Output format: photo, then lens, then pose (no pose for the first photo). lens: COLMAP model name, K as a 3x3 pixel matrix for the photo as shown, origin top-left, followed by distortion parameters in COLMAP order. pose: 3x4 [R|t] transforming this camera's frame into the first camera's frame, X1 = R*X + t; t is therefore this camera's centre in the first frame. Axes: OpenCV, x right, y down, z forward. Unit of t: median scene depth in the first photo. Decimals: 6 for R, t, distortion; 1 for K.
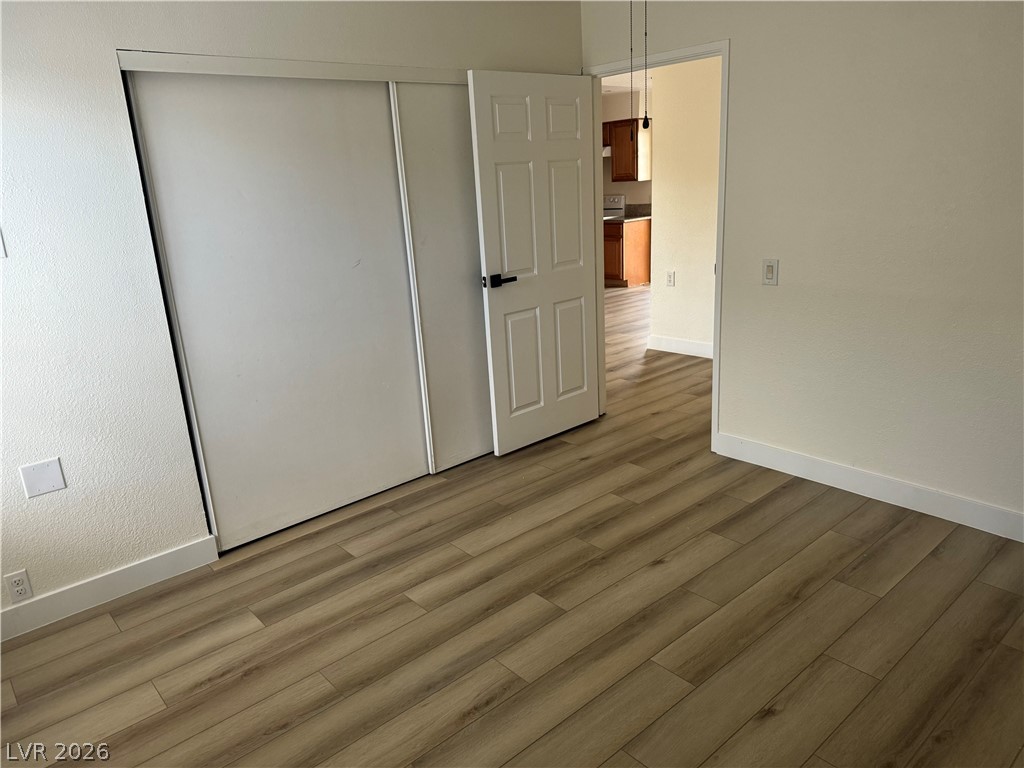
lens RADIAL K [[717.7, 0, 511.9], [0, 717.7, 383.8], [0, 0, 1]] dist [0.075734, -0.087422]
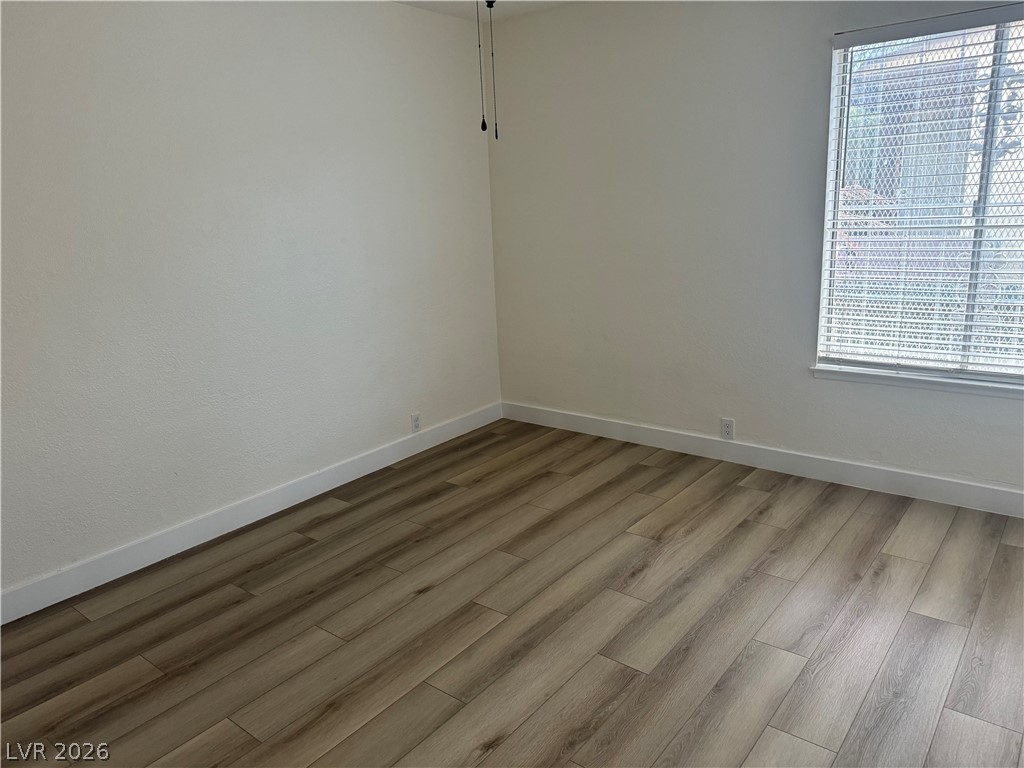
lens RADIAL K [[717.7, 0, 513.8], [0, 717.7, 381.7], [0, 0, 1]] dist [0.075734, -0.087422]
pose [[-0.980588, 0.137715, -0.139578, 0.275775], [0.047140, 0.856537, 0.513928, -0.466541], [0.190329, 0.497372, -0.846402, 1.689945]]
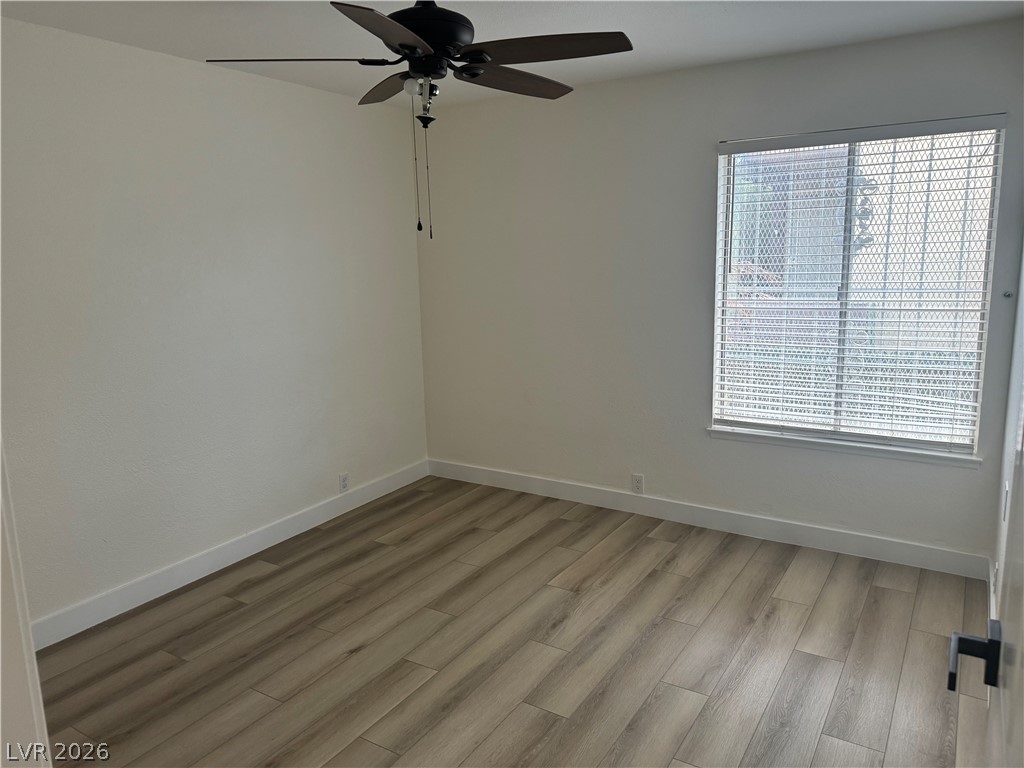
lens RADIAL K [[717.7, 0, 513.1], [0, 717.7, 374.7], [0, 0, 1]] dist [0.075734, -0.087422]
pose [[-0.958405, 0.126132, -0.256028, 0.303228], [-0.001985, 0.894082, 0.447899, -0.546401], [0.285404, 0.429777, -0.856642, 1.765541]]
